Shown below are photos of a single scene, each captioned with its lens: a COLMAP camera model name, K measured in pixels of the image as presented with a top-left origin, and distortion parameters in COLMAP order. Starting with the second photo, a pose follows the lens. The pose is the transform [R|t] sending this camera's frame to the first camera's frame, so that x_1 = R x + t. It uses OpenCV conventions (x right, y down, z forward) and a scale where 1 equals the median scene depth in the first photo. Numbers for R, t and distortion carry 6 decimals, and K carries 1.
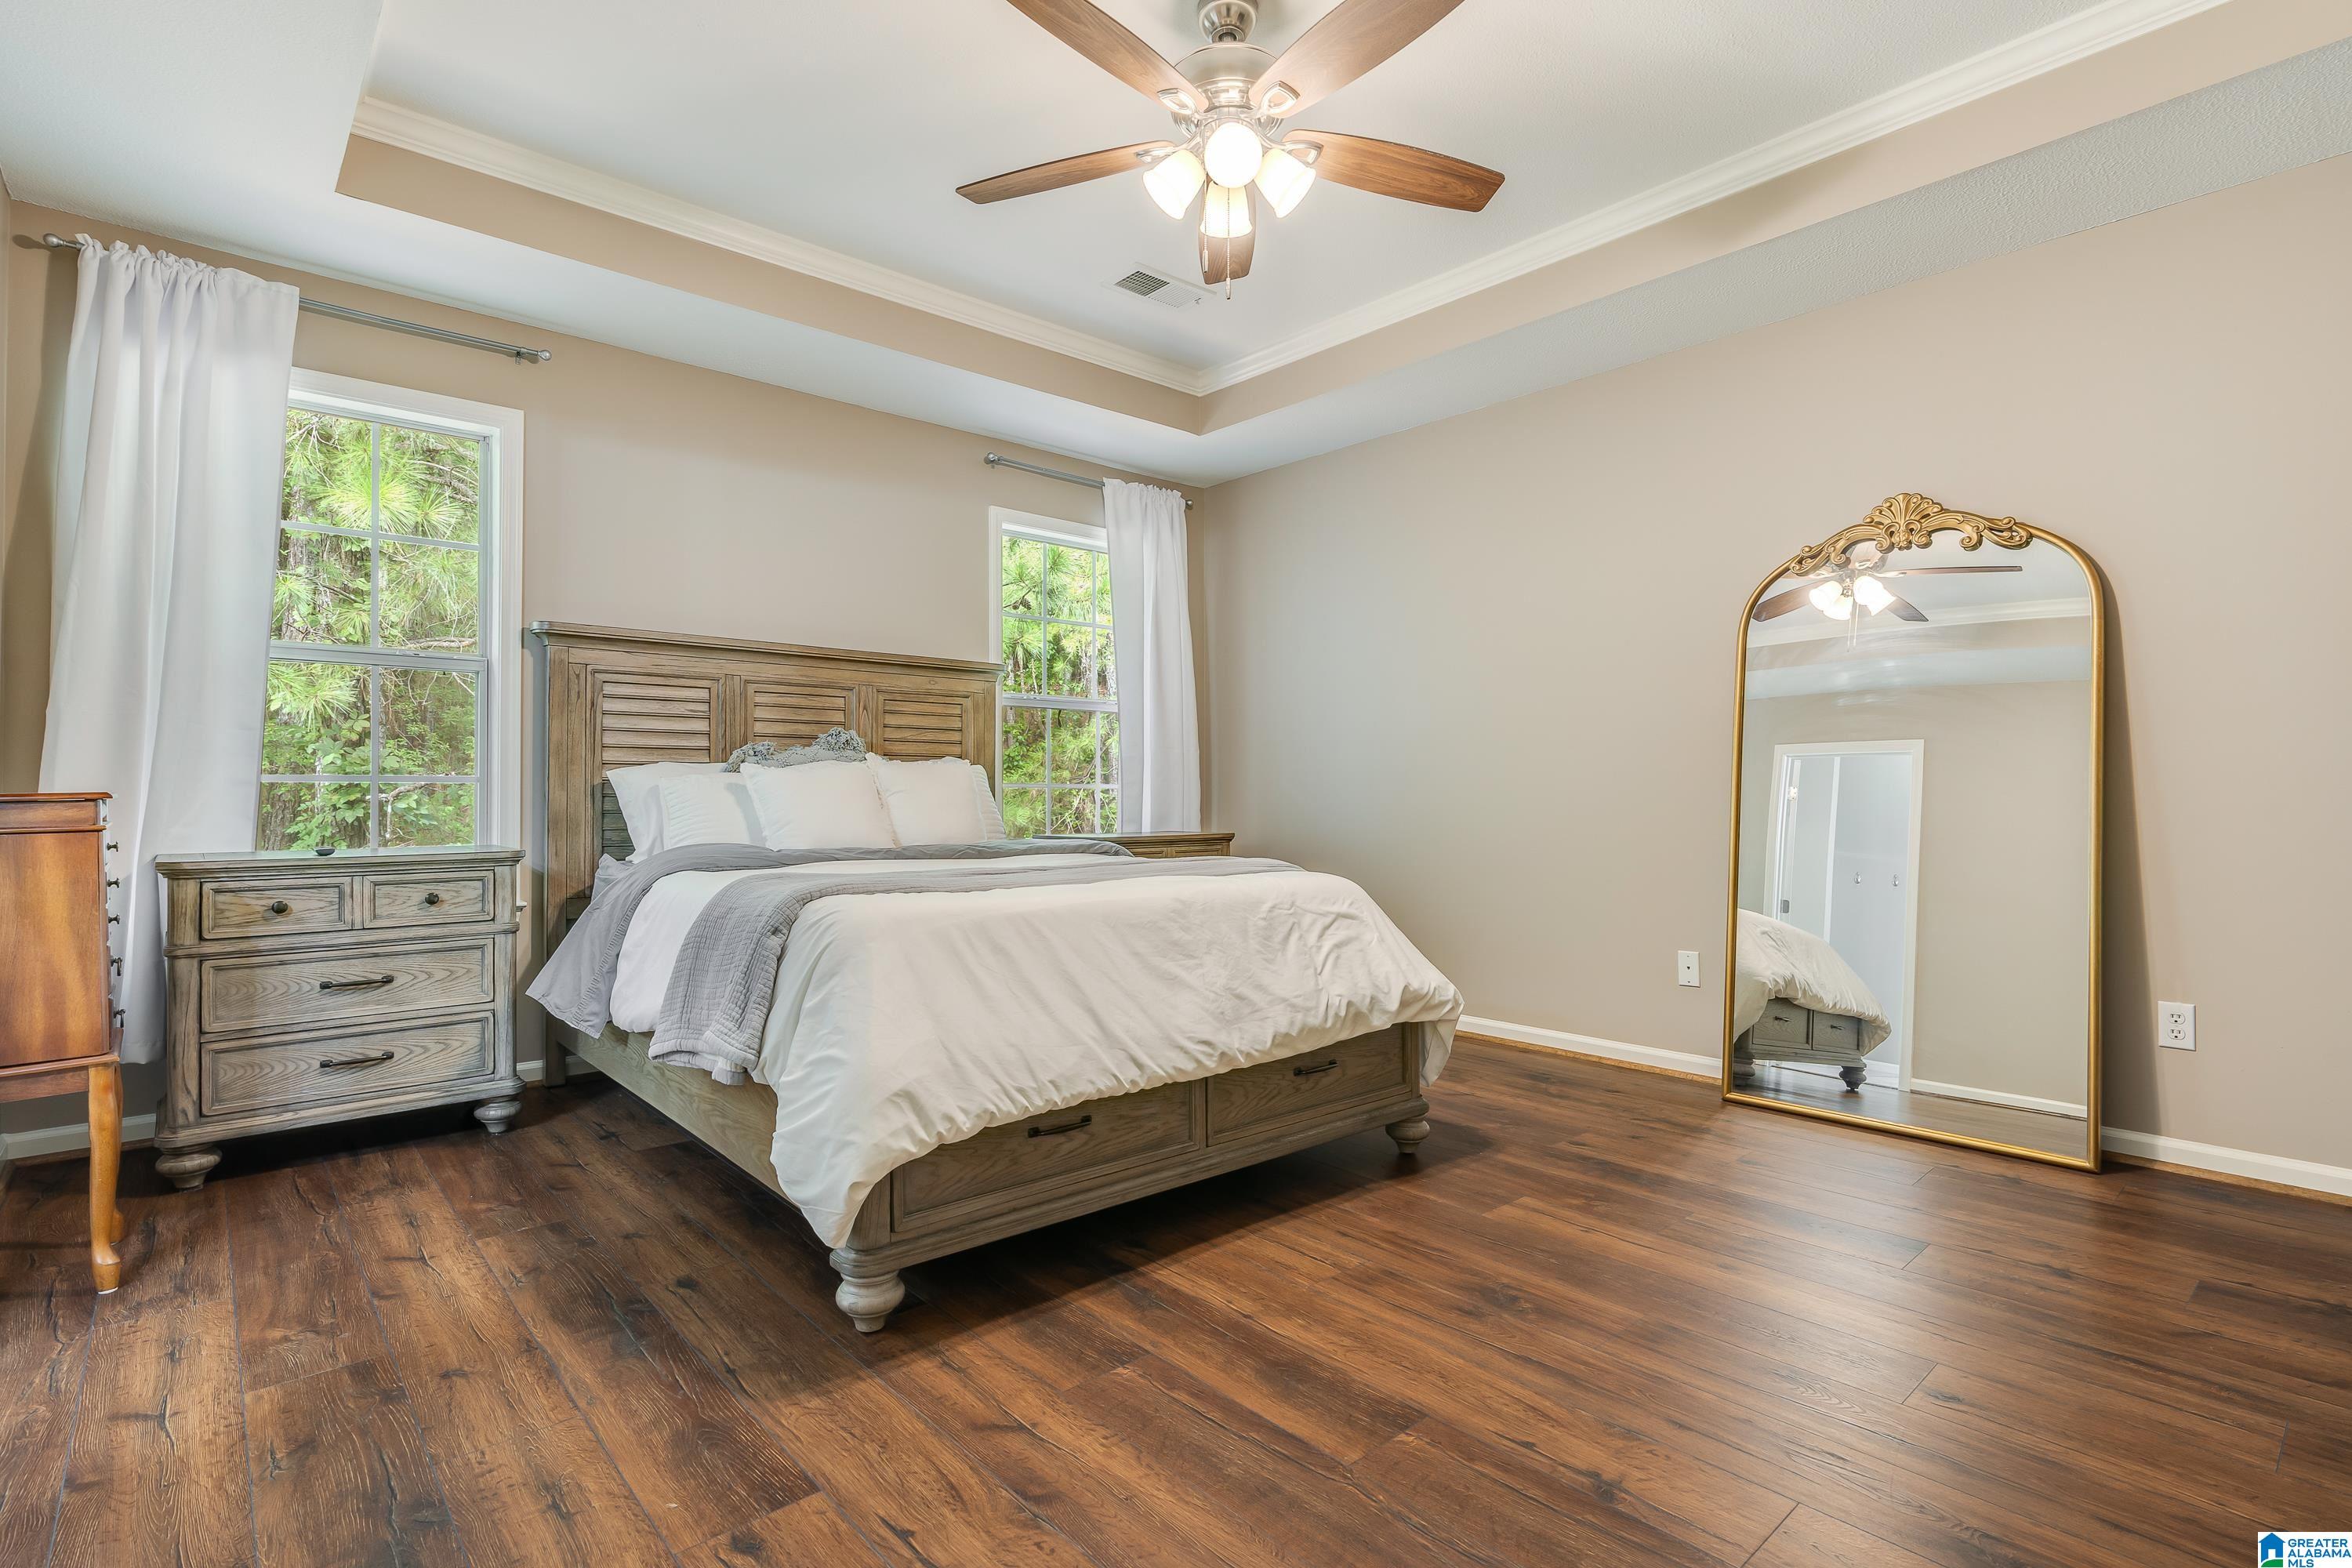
lens RADIAL K [[1124.5, 0, 1161.7], [0, 1124.5, 791.9], [0, 0, 1]] dist [-0.006163, -0.000394]
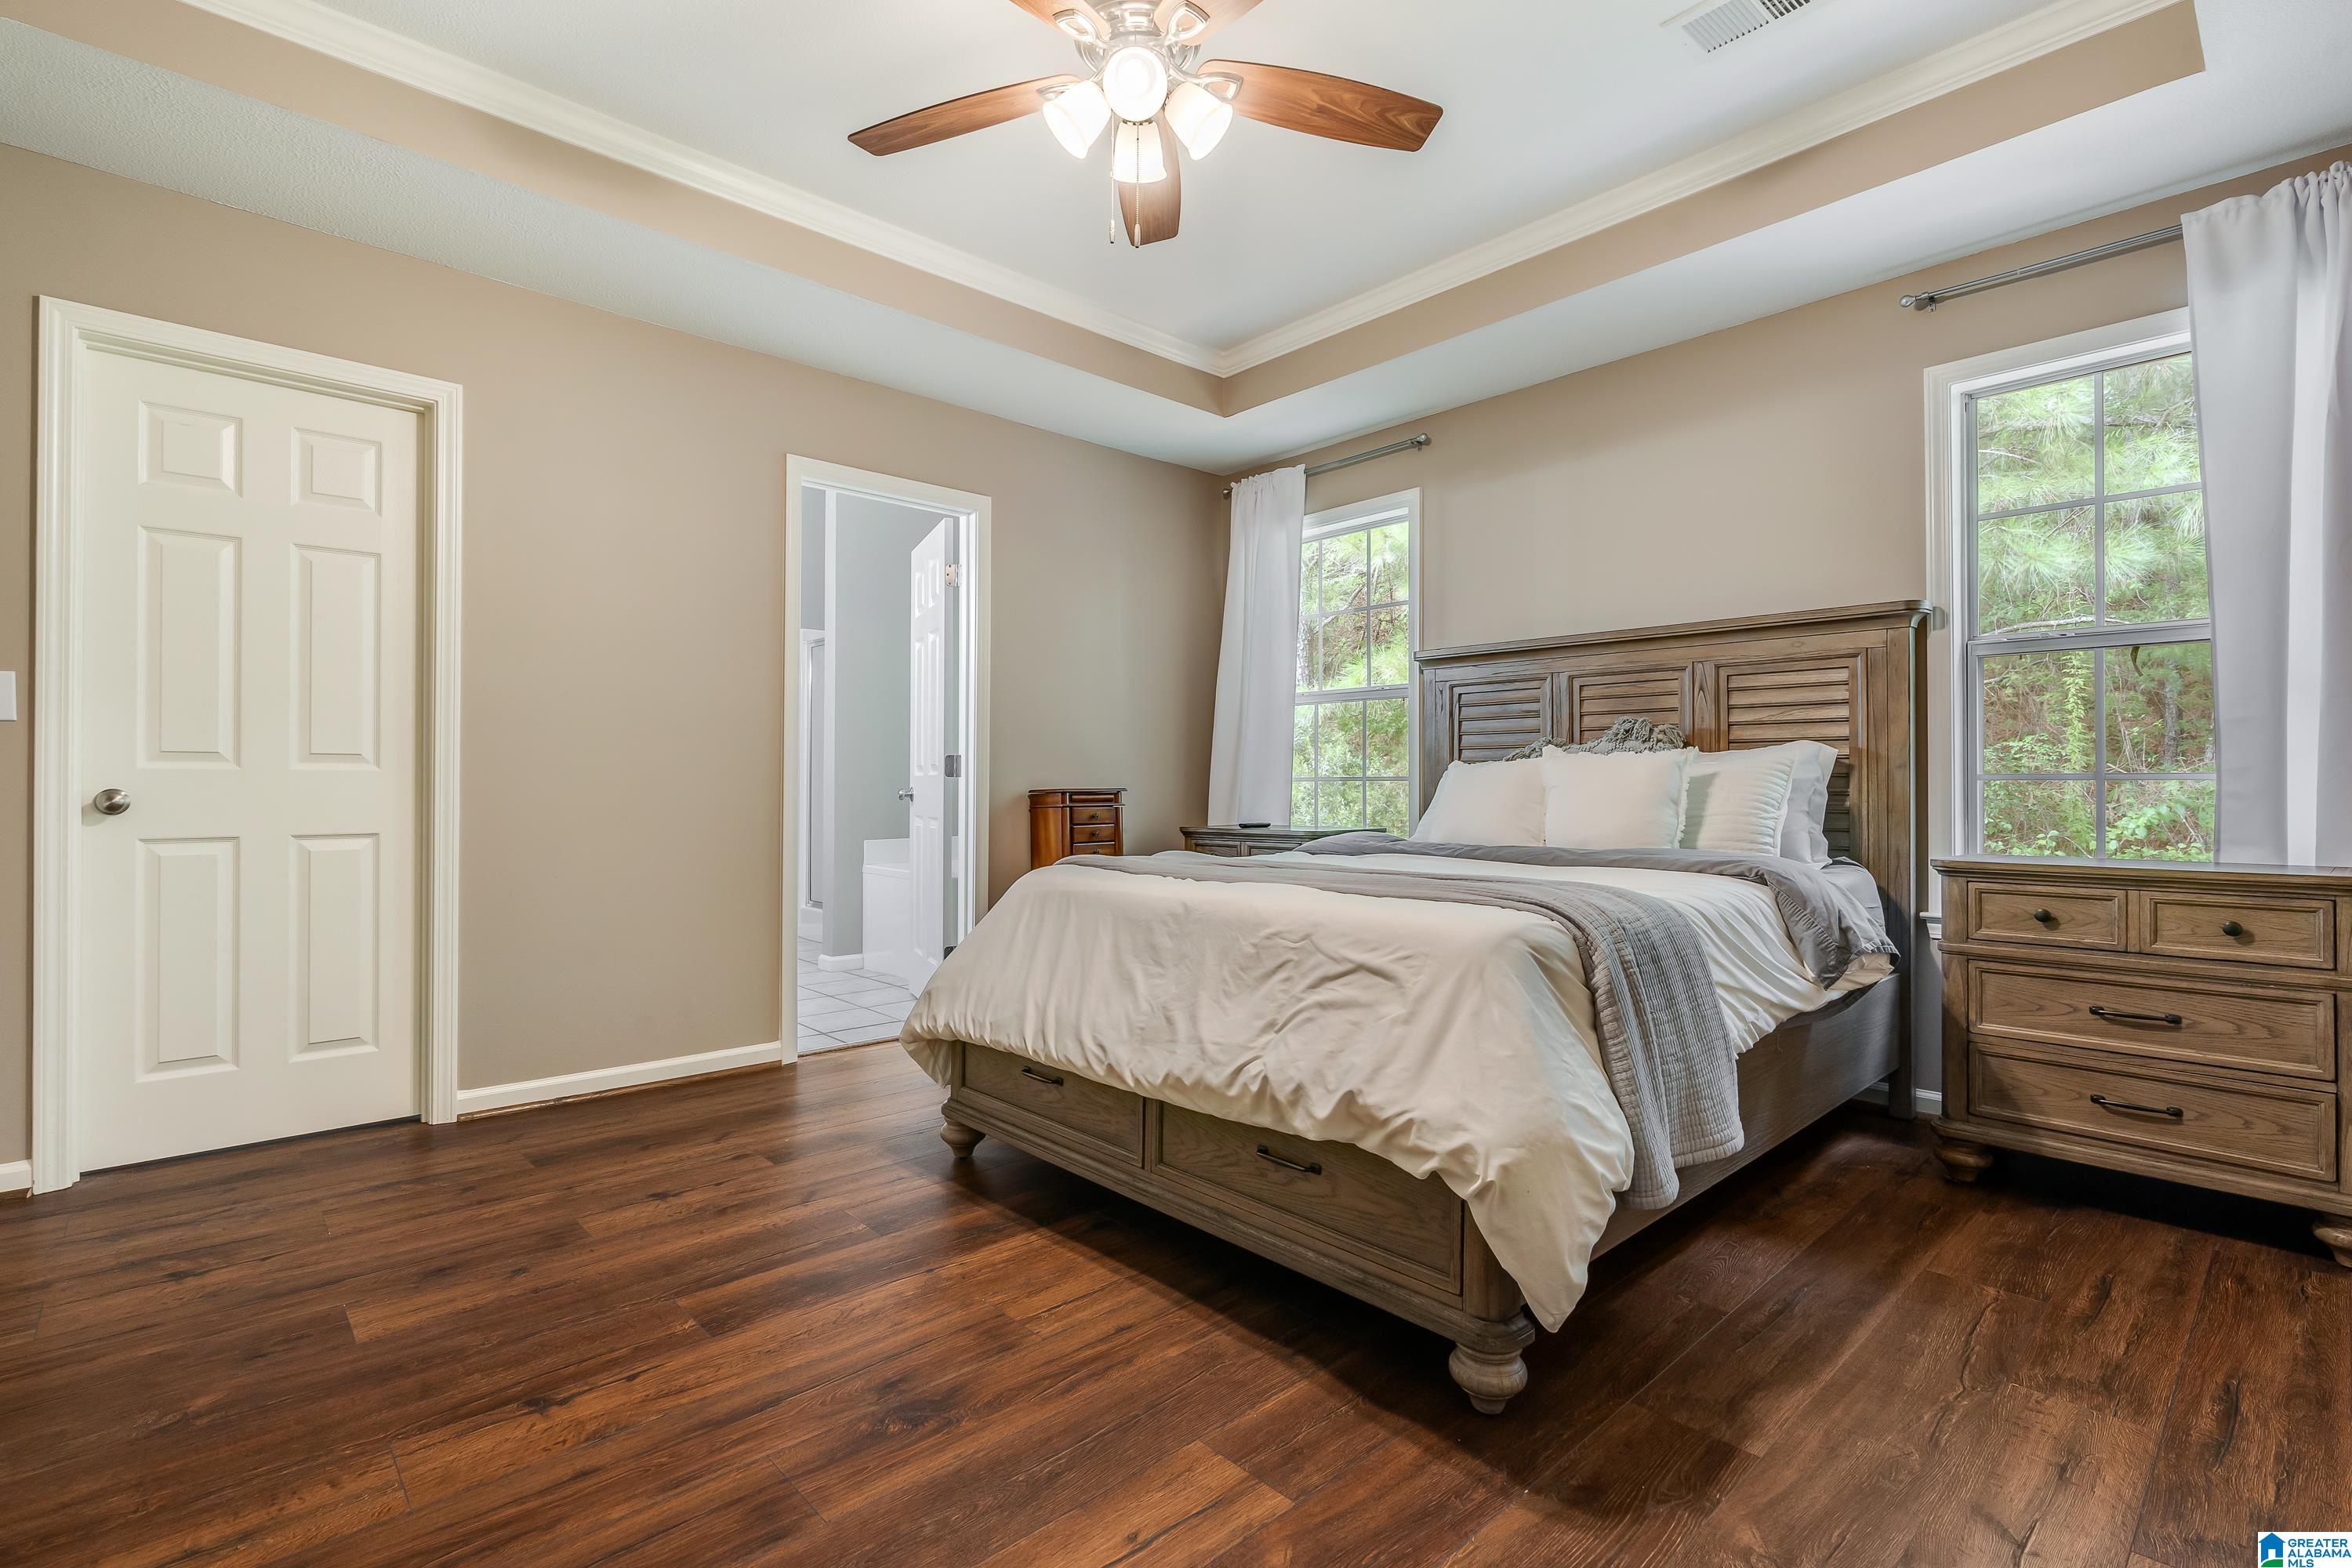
lens RADIAL K [[1068.1, 0, 1162.3], [0, 1068.1, 782.6], [0, 0, 1]] dist [-0.008057, 0.002760]
pose [[0.030294, -0.004903, -0.999529, 0.879367], [0.001636, 0.999987, -0.004856, 0.000082], [0.999540, -0.001488, 0.030302, 0.940380]]
